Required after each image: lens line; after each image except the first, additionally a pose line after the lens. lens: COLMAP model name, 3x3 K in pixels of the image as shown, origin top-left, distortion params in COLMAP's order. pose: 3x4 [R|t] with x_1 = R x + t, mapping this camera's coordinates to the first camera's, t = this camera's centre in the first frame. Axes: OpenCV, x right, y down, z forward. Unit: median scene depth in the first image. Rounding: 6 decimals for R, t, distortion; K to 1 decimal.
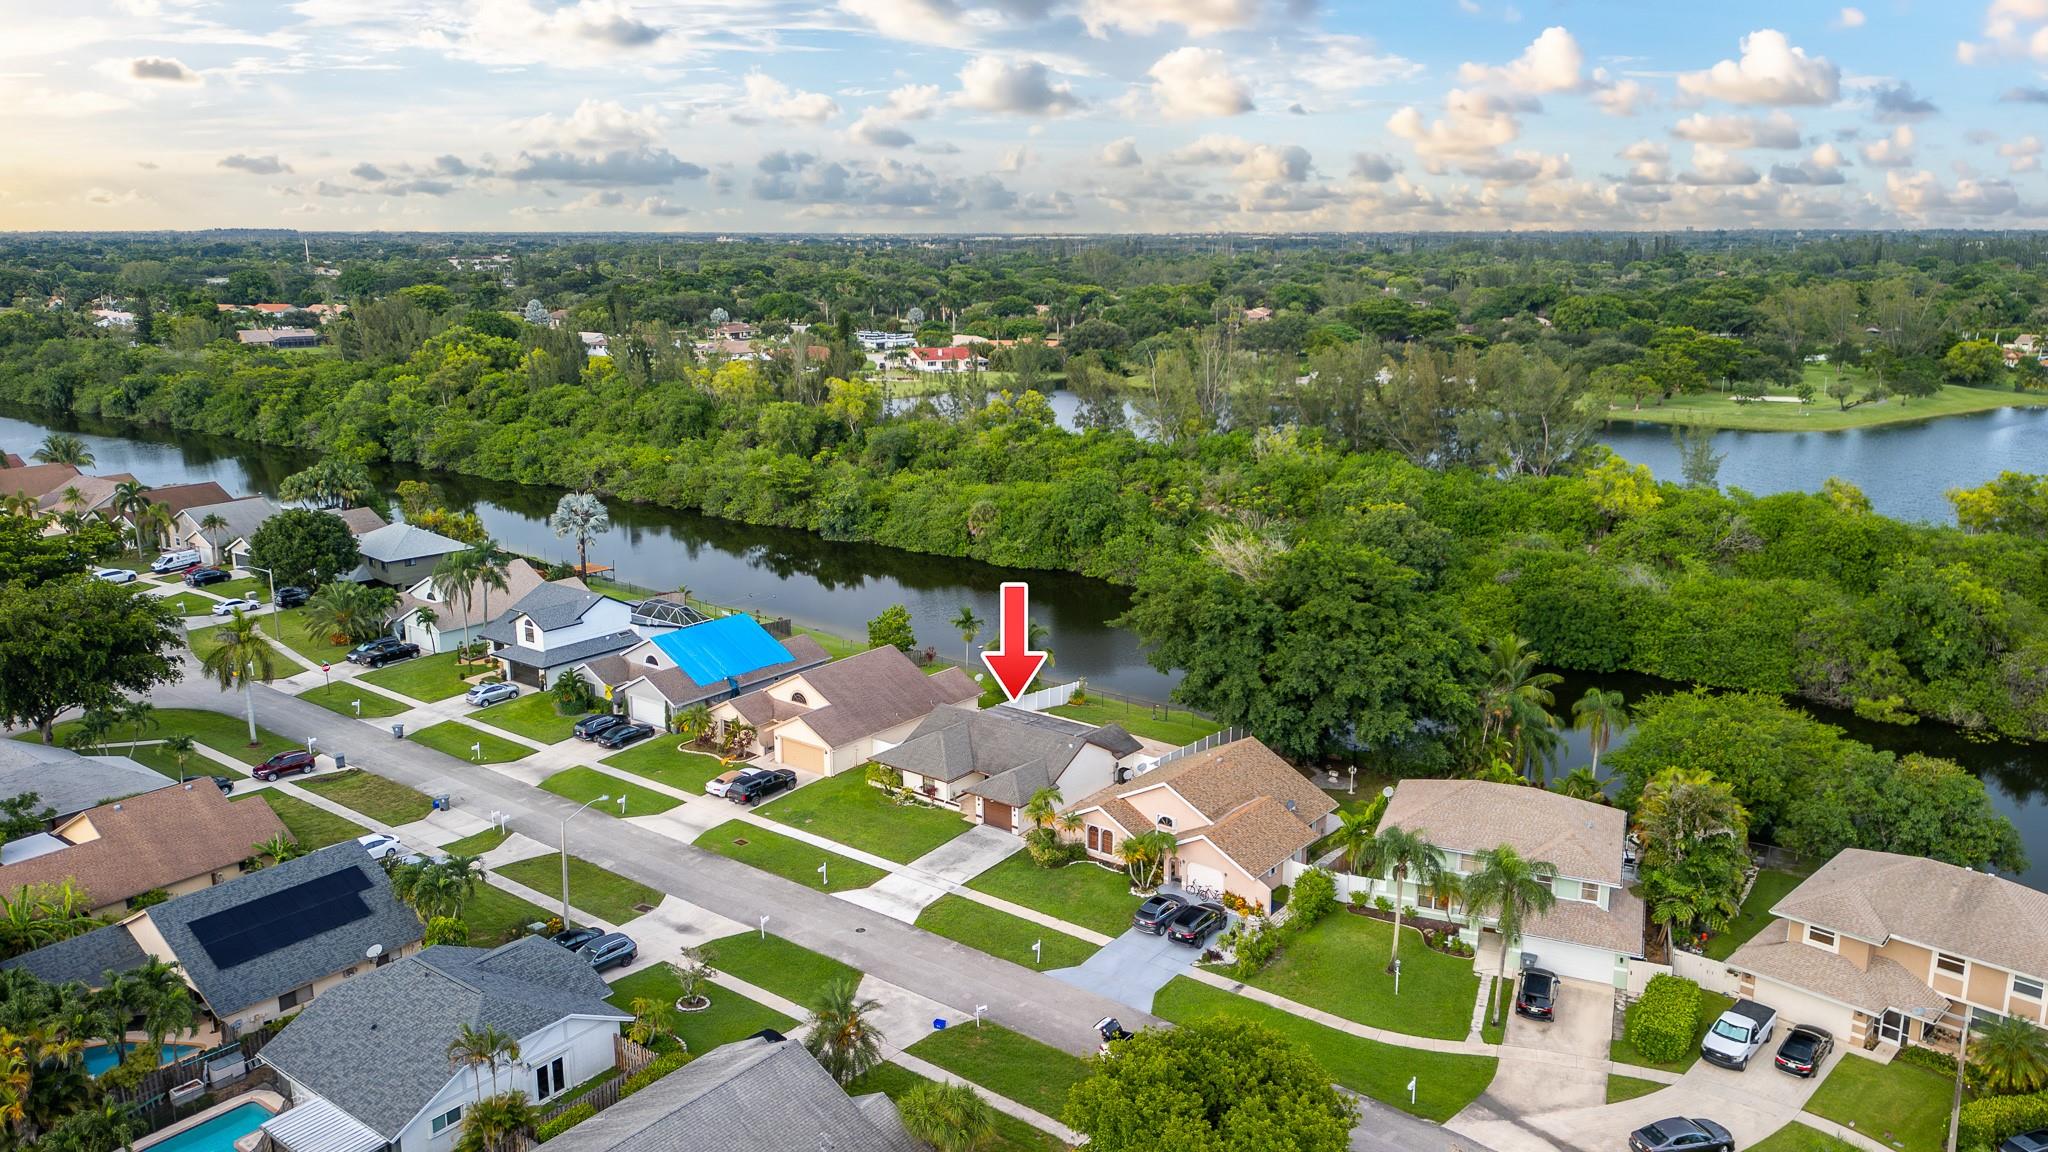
lens RADIAL K [[1473.8, 0, 1023.7], [0, 1473.8, 574.5], [0, 0, 1]] dist [0.022527, 0.000103]
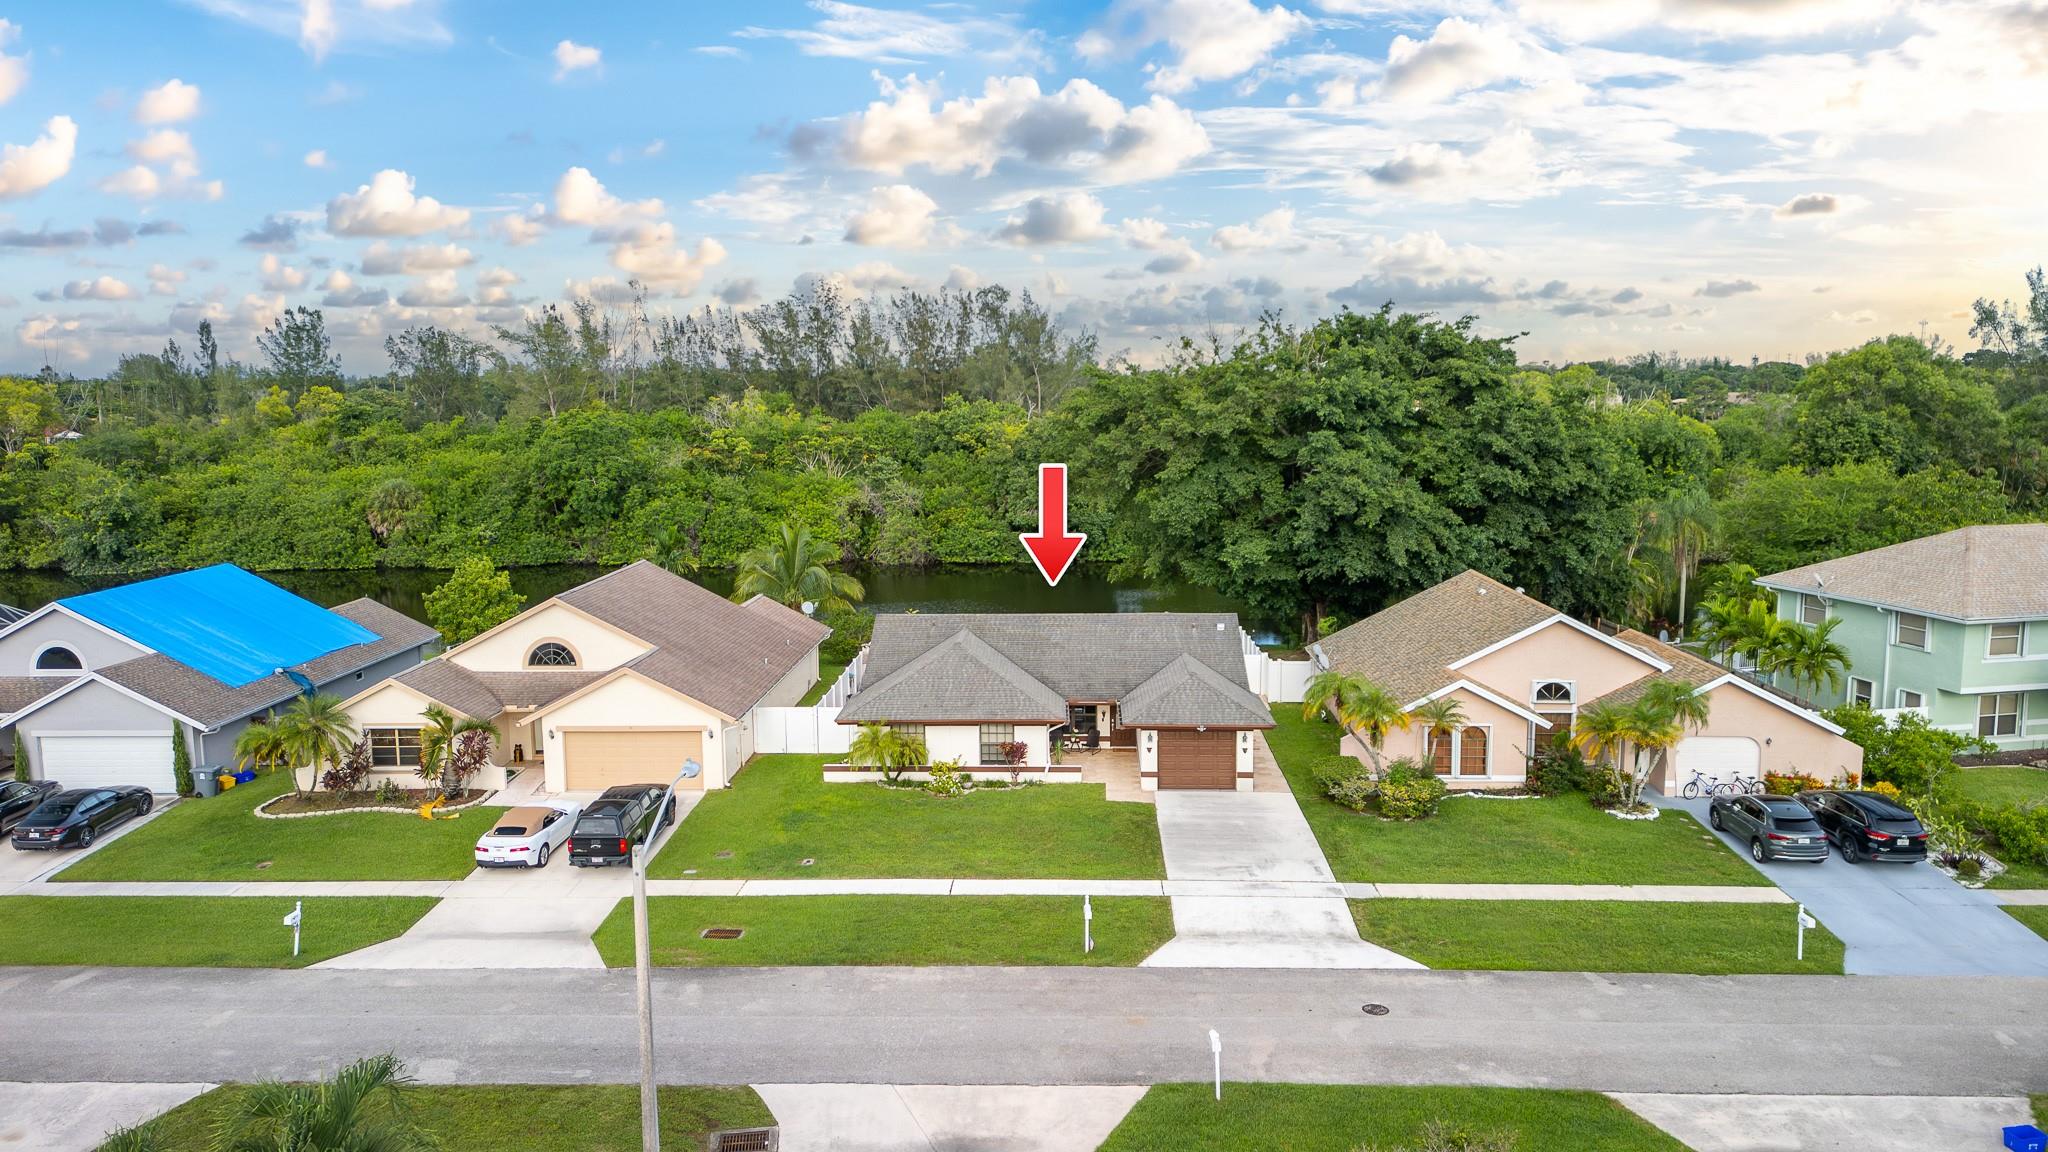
lens RADIAL K [[1473.8, 0, 1022.6], [0, 1473.8, 579.1], [0, 0, 1]] dist [0.022527, 0.000103]
pose [[0.815970, -0.086854, 0.571533, -0.324568], [0.138791, 0.989166, -0.047830, 0.114095], [-0.561187, 0.118351, 0.819184, 0.602394]]
